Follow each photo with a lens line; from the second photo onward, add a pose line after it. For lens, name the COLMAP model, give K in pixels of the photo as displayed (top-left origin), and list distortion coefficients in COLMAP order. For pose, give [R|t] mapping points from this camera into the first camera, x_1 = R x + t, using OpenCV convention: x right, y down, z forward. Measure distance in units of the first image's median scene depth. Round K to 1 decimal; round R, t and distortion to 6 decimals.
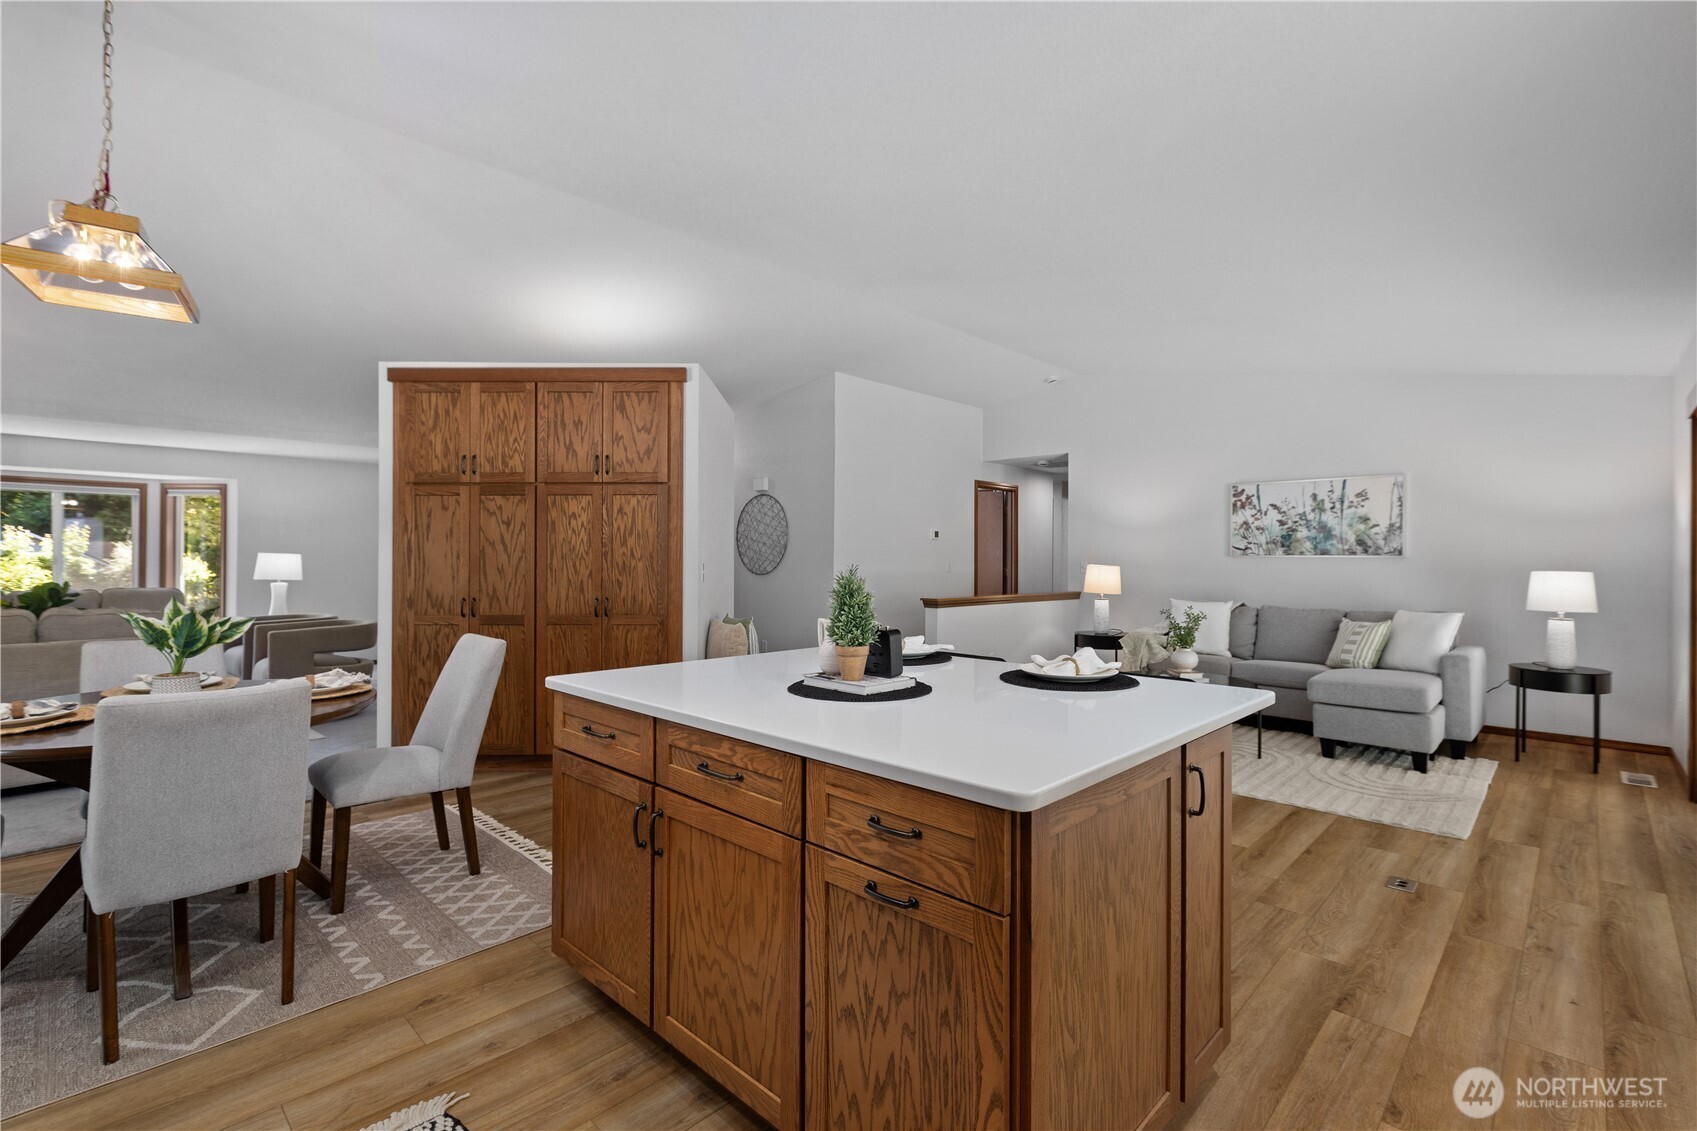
lens RADIAL K [[764.9, 0, 847.6], [0, 764.9, 566.3], [0, 0, 1]] dist [-0.005776, -0.000746]
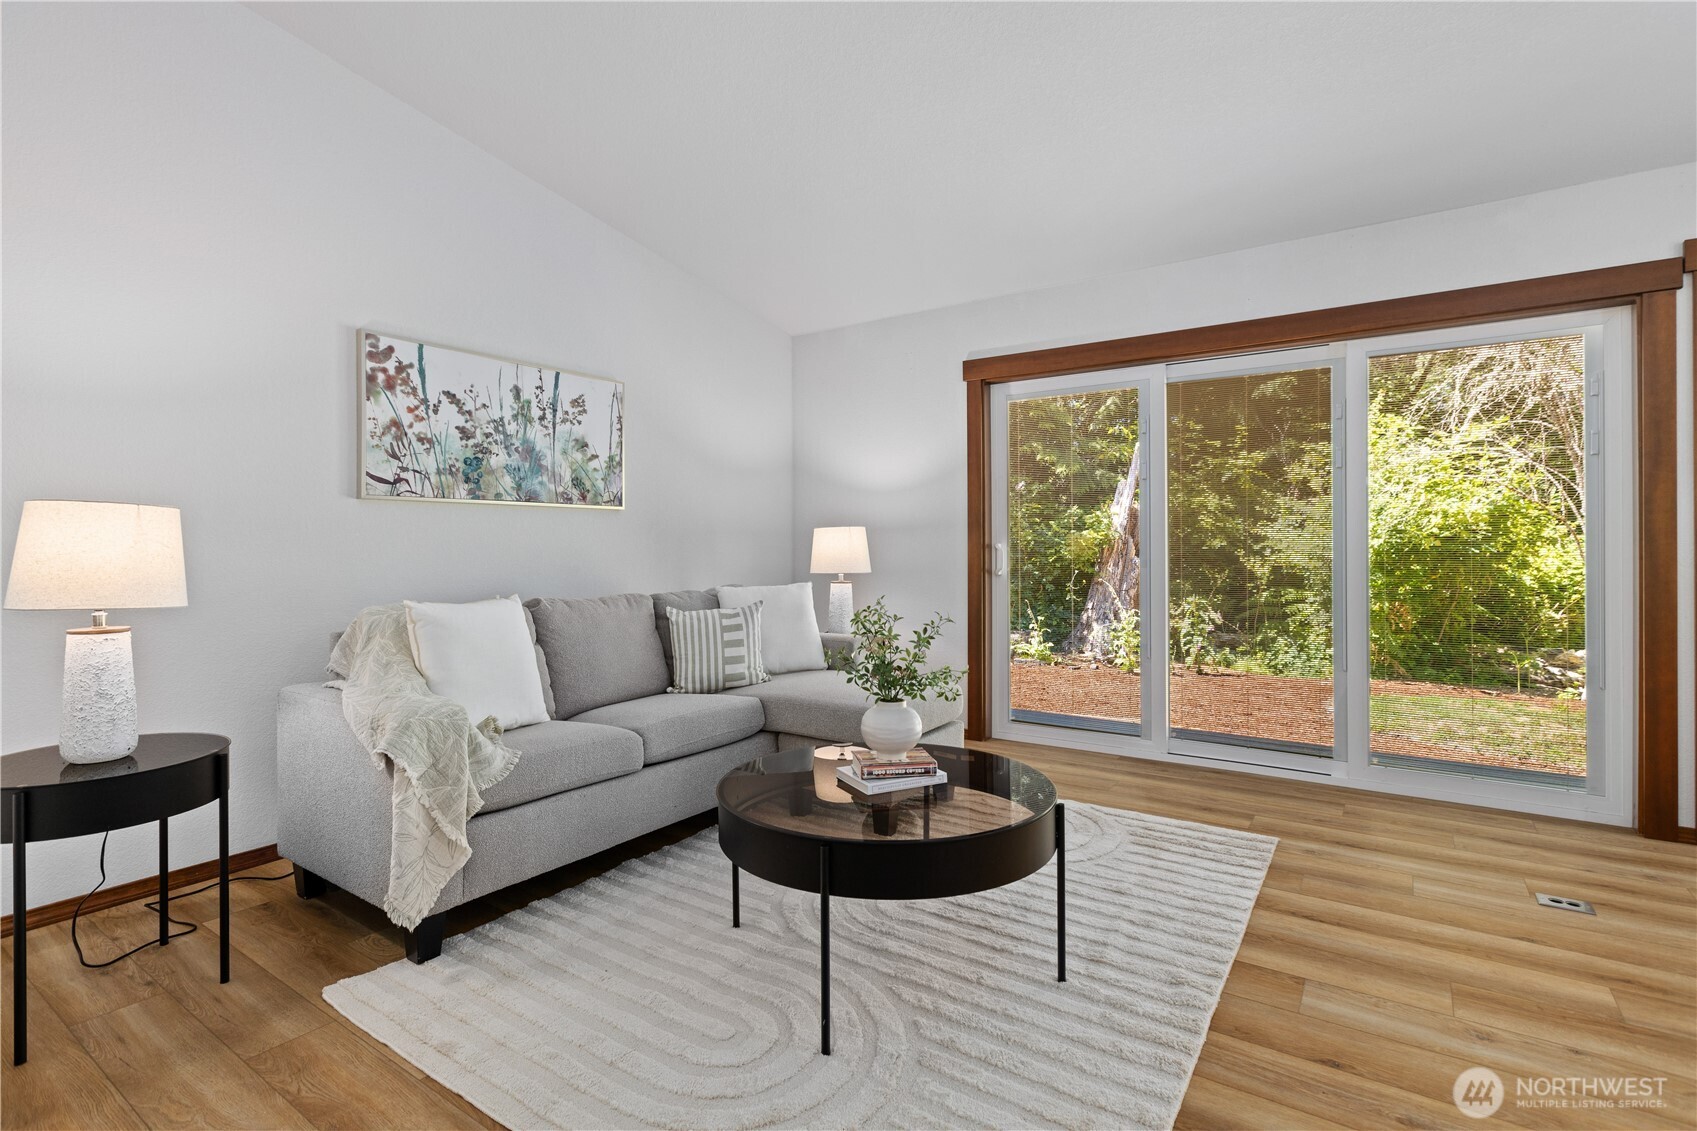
lens RADIAL K [[807.5, 0, 831.7], [0, 807.5, 541.7], [0, 0, 1]] dist [-0.000615, -0.000123]
pose [[-0.163700, -0.003424, 0.986504, 0.013523], [0.011220, 0.999923, 0.005332, 0.013715], [-0.986446, 0.011941, -0.163649, 0.884383]]
